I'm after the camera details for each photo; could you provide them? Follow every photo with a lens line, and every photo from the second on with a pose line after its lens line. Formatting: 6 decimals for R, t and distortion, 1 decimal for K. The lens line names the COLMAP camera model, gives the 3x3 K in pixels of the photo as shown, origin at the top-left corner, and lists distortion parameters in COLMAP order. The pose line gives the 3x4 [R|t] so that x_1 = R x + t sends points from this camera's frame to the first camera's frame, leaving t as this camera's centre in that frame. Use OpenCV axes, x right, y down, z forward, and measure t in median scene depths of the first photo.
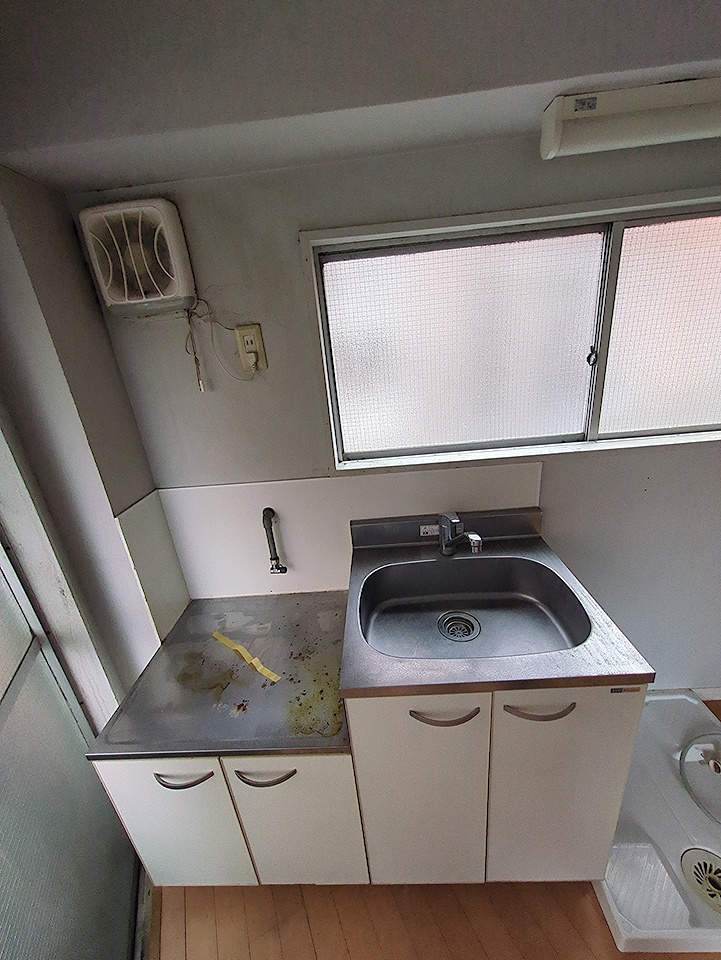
lens RADIAL K [[385.1, 0, 359.2], [0, 385.1, 484.6], [0, 0, 1]] dist [-0.001720, 0.000812]
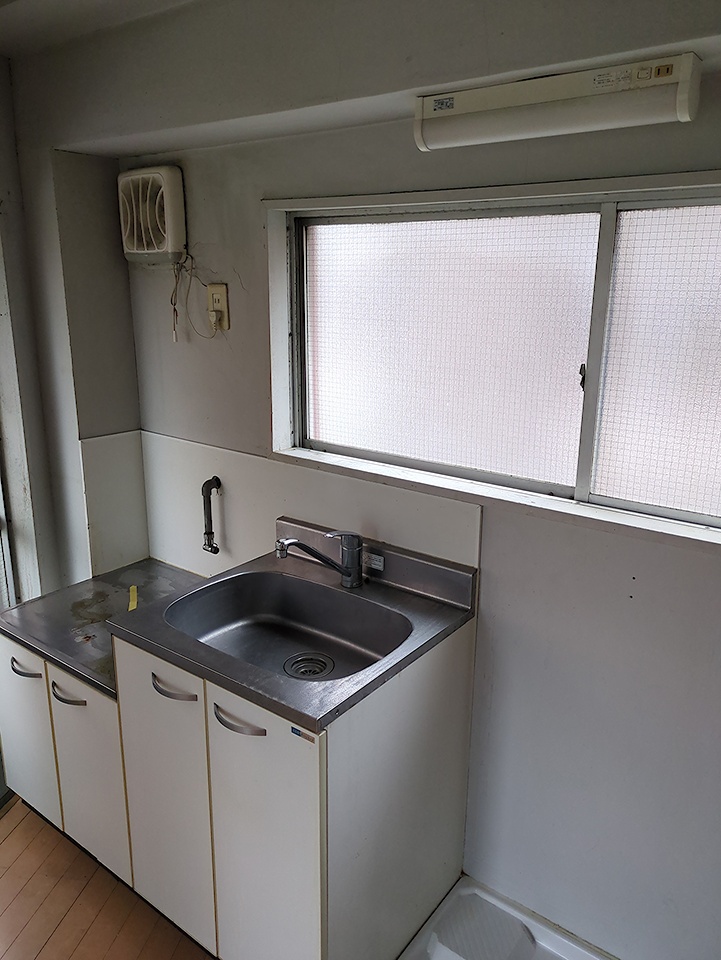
lens RADIAL K [[723.7, 0, 361.0], [0, 723.7, 478.0], [0, 0, 1]] dist [0.024048, -0.002617]
pose [[0.811823, 0.252494, -0.526488, 1.134240], [-0.286975, 0.957790, 0.016835, -0.076357], [0.508516, 0.137422, 0.850016, -0.329930]]
